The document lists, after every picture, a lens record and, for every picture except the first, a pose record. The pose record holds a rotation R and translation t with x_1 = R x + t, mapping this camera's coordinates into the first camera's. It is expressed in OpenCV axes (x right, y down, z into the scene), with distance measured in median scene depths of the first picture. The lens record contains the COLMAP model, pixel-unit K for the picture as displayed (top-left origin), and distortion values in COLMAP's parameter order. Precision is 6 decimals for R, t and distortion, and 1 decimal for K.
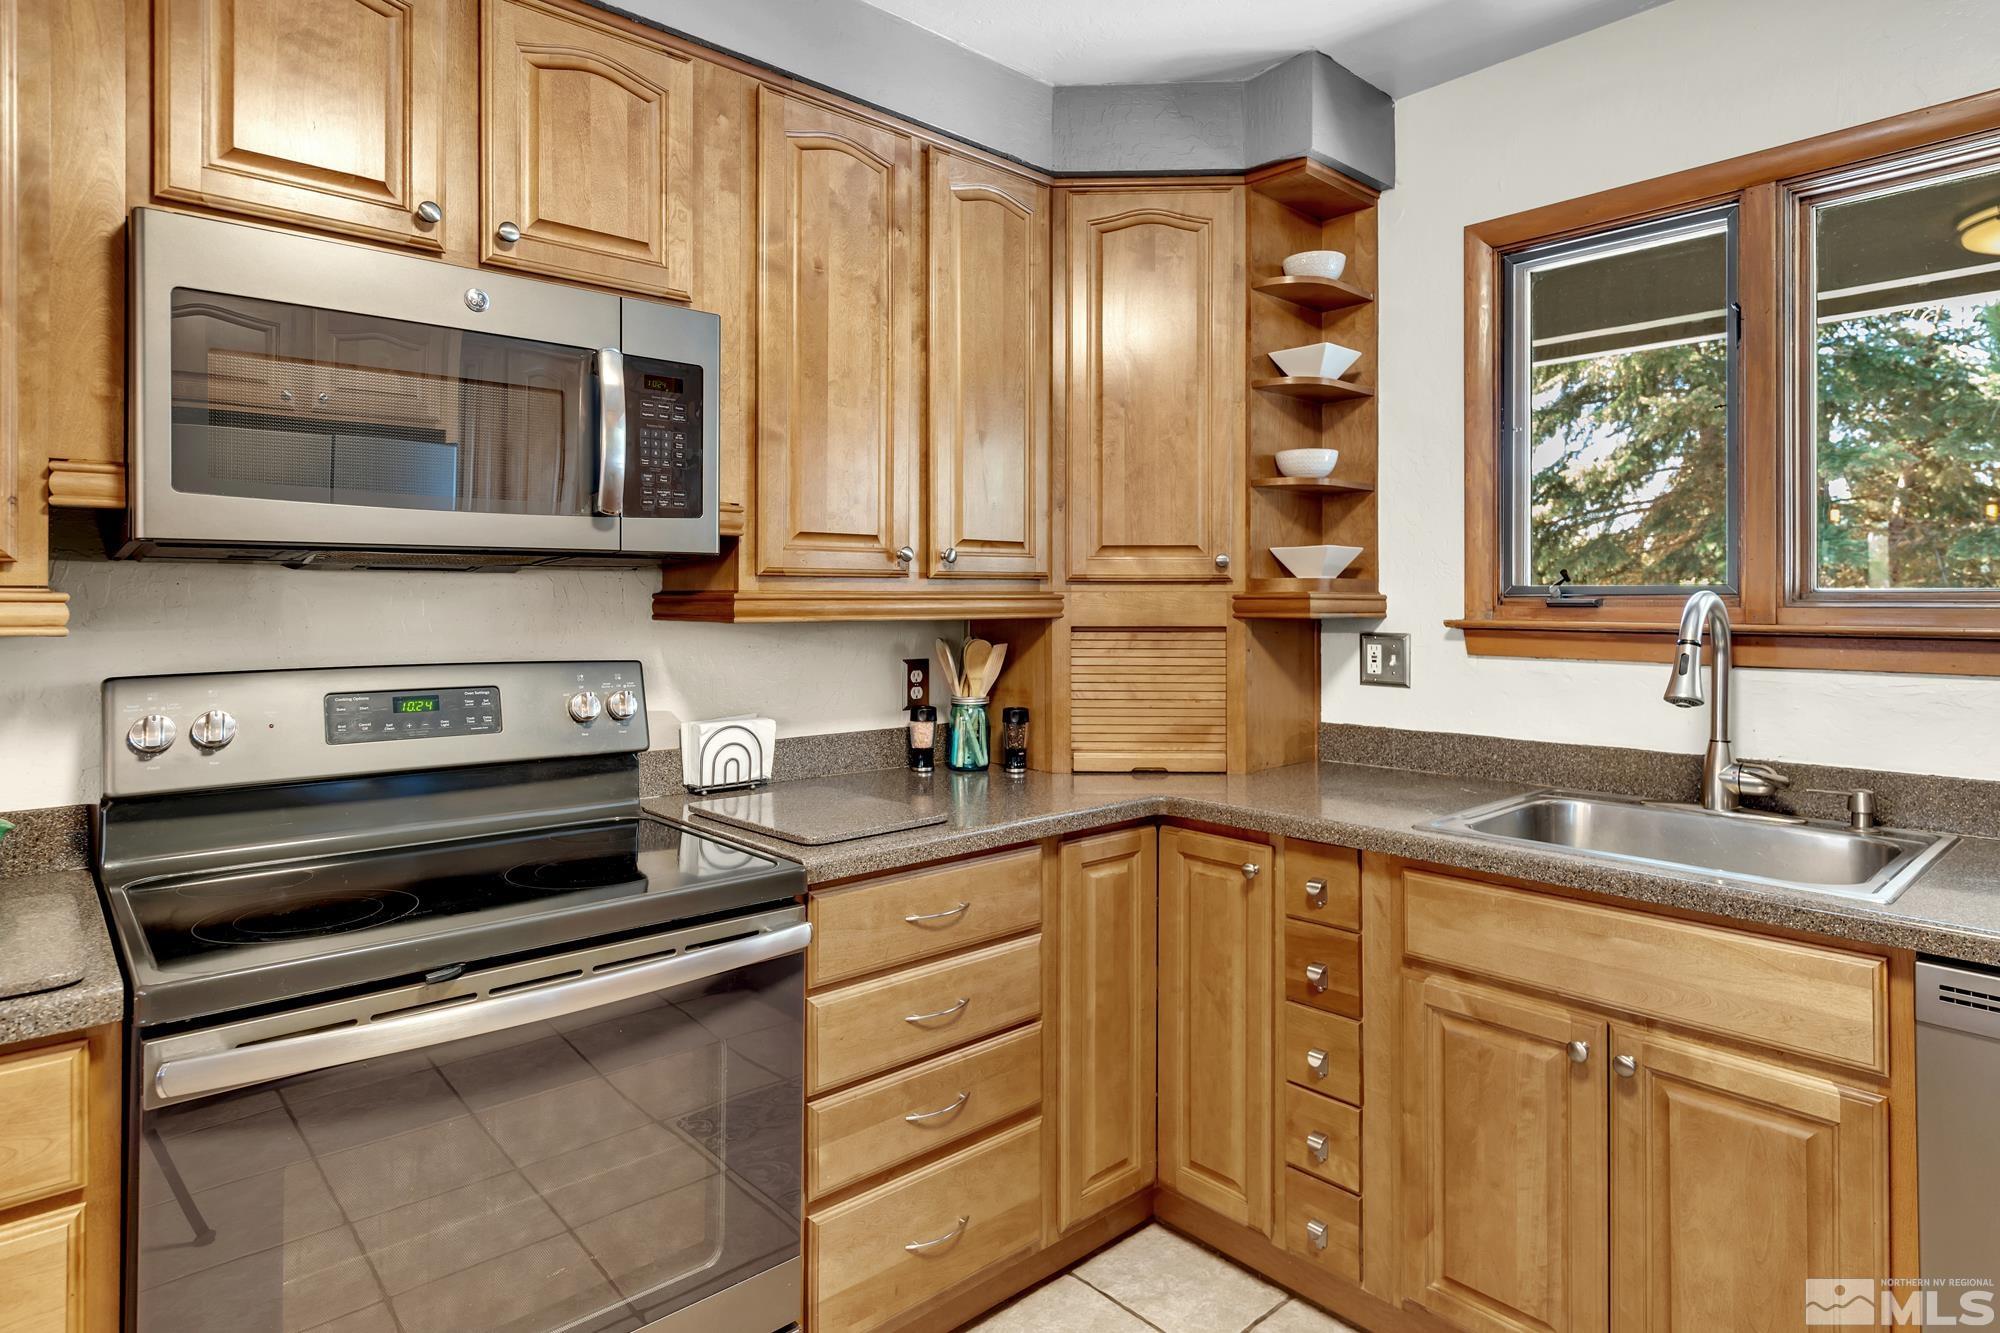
lens RADIAL K [[1112.6, 0, 1004.9], [0, 1112.6, 605.0], [0, 0, 1]] dist [0.001396, 0.000691]
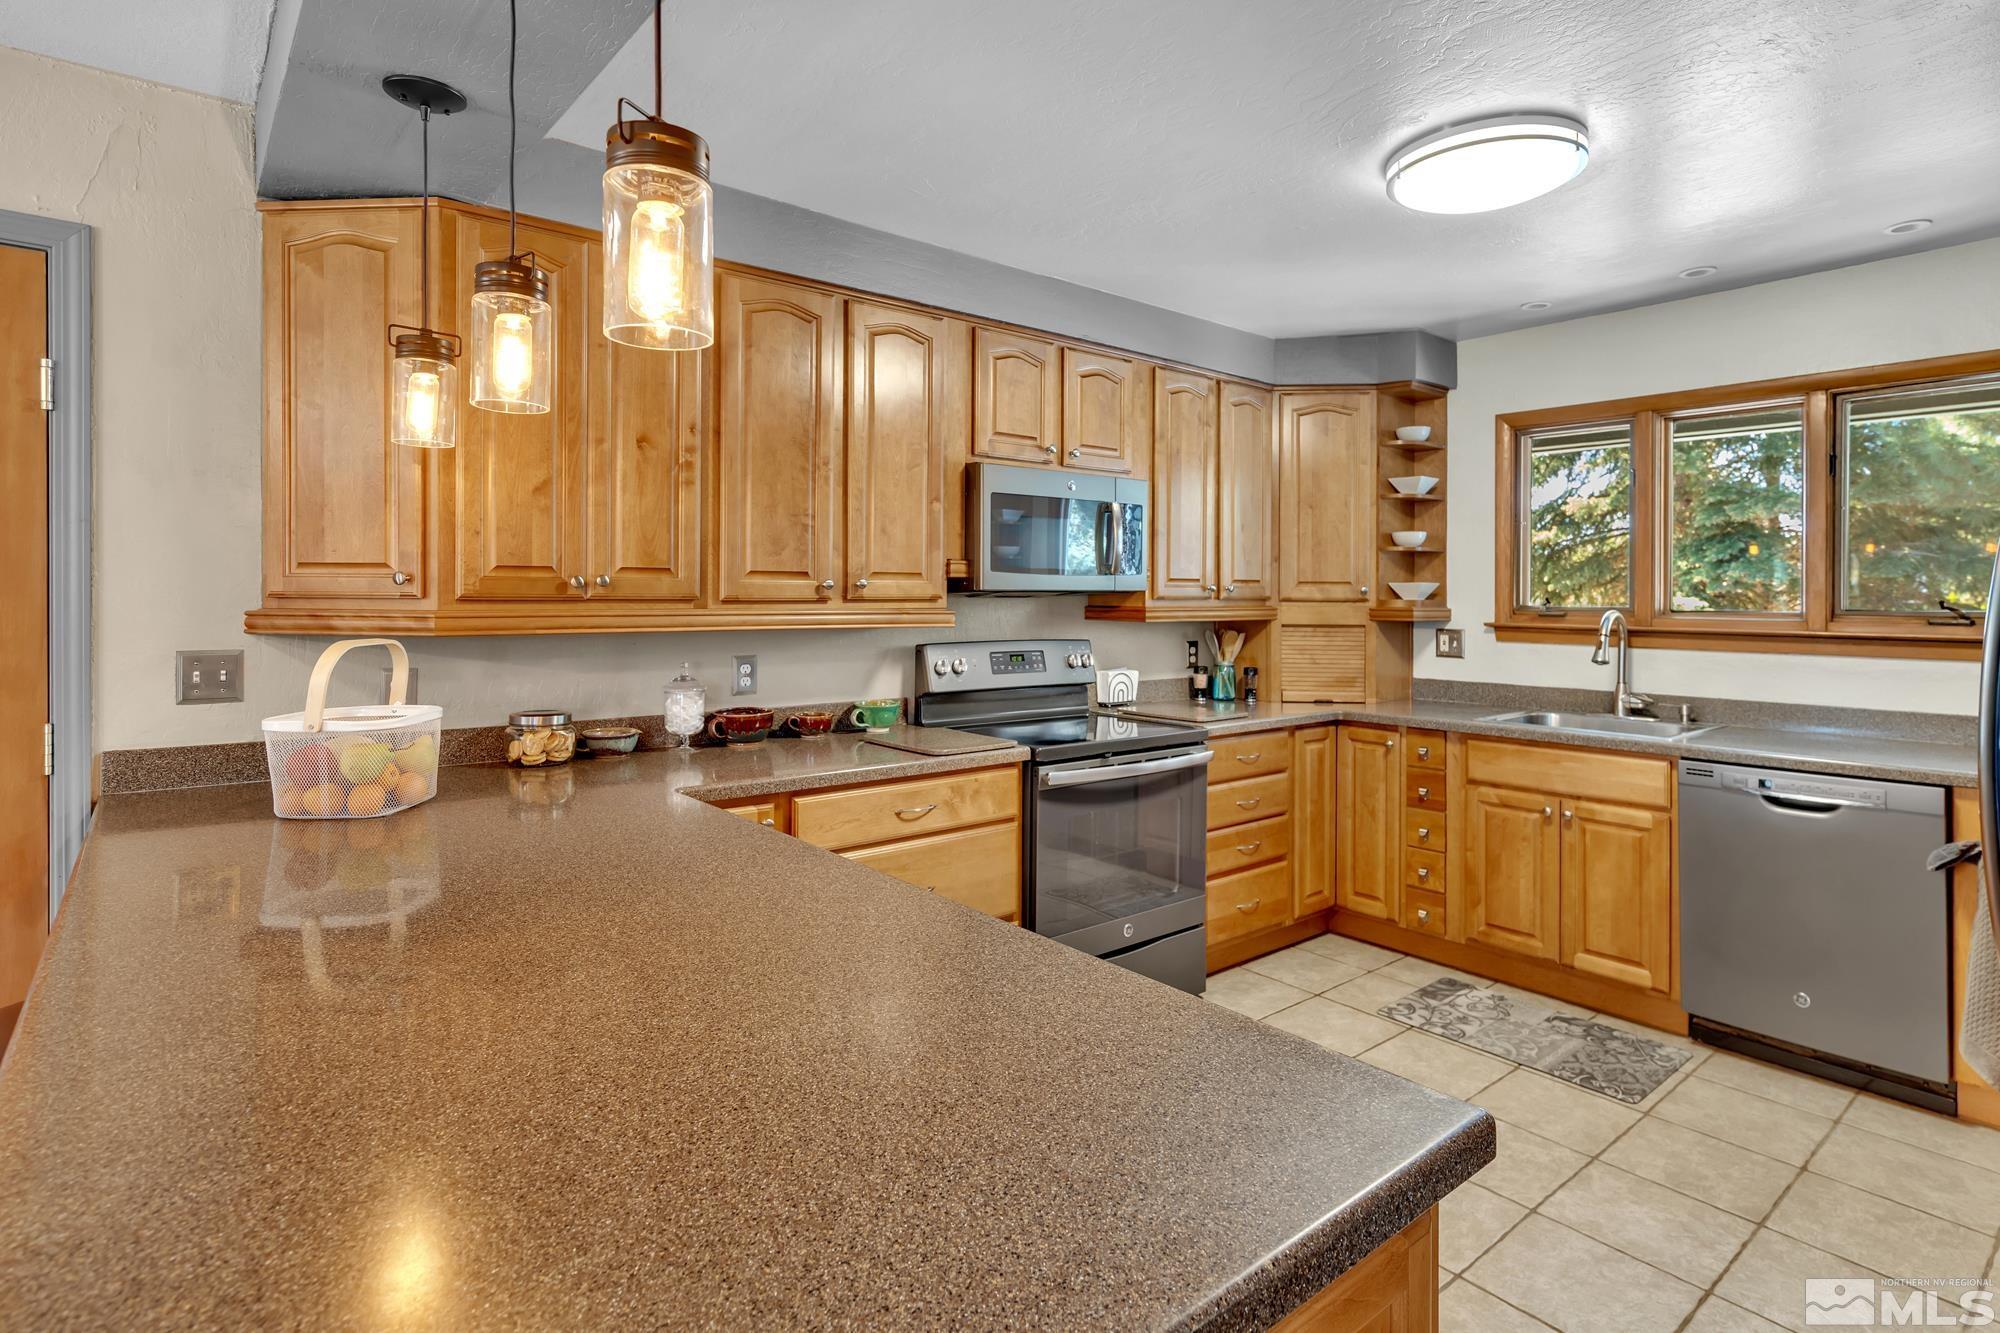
lens RADIAL K [[997.3, 0, 1017.4], [0, 997.3, 594.5], [0, 0, 1]] dist [0.001419, 0.000502]
pose [[0.998994, 0.006313, -0.044393, -0.356143], [-0.006489, 0.999972, -0.003811, -0.024758], [0.044367, 0.004095, 0.999007, -0.806841]]
